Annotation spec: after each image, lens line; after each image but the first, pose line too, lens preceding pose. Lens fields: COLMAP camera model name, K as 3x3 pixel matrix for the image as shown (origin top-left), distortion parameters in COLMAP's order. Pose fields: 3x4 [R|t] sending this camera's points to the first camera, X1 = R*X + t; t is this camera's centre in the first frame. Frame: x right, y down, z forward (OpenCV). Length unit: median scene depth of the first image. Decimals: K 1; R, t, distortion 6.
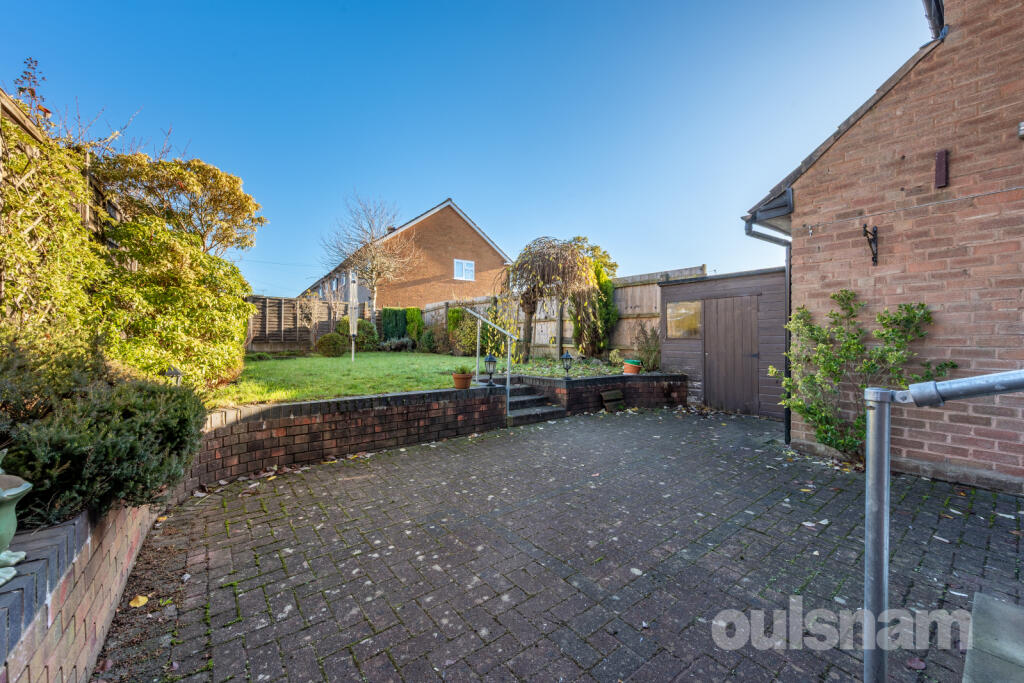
lens RADIAL K [[396.5, 0, 512.0], [0, 396.5, 341.5], [0, 0, 1]] dist [-0.001114, 0.000030]
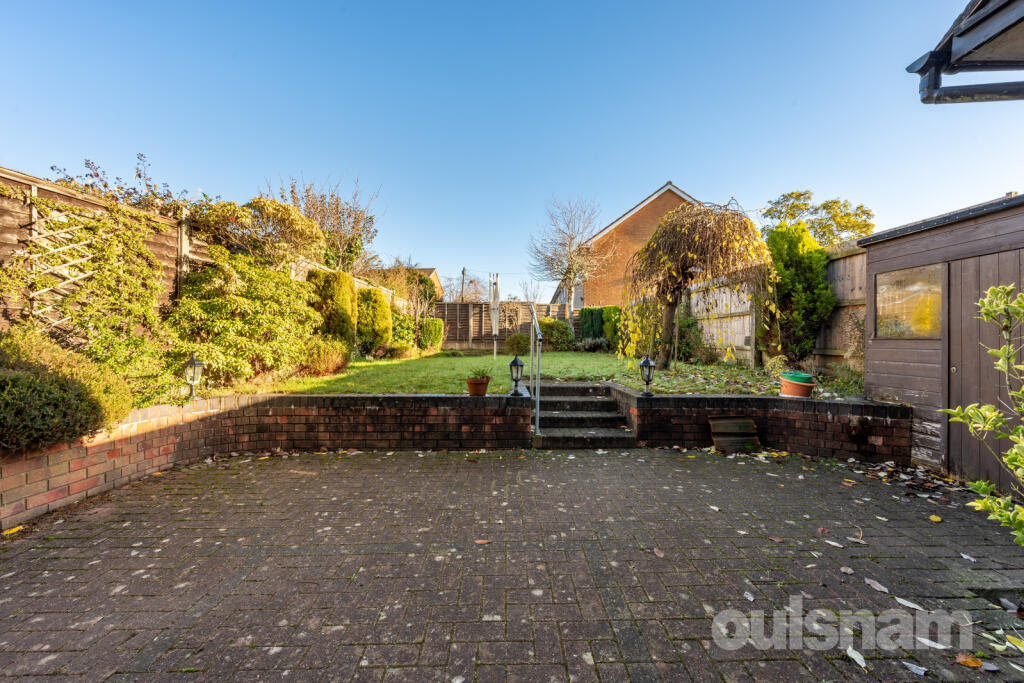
lens RADIAL K [[396.5, 0, 512.0], [0, 396.5, 341.5], [0, 0, 1]] dist [-0.001114, 0.000030]
pose [[0.798809, 0.005637, -0.601558, 0.543667], [-0.005863, 0.999982, 0.001584, -0.002199], [0.601556, 0.002262, 0.798828, 0.412307]]
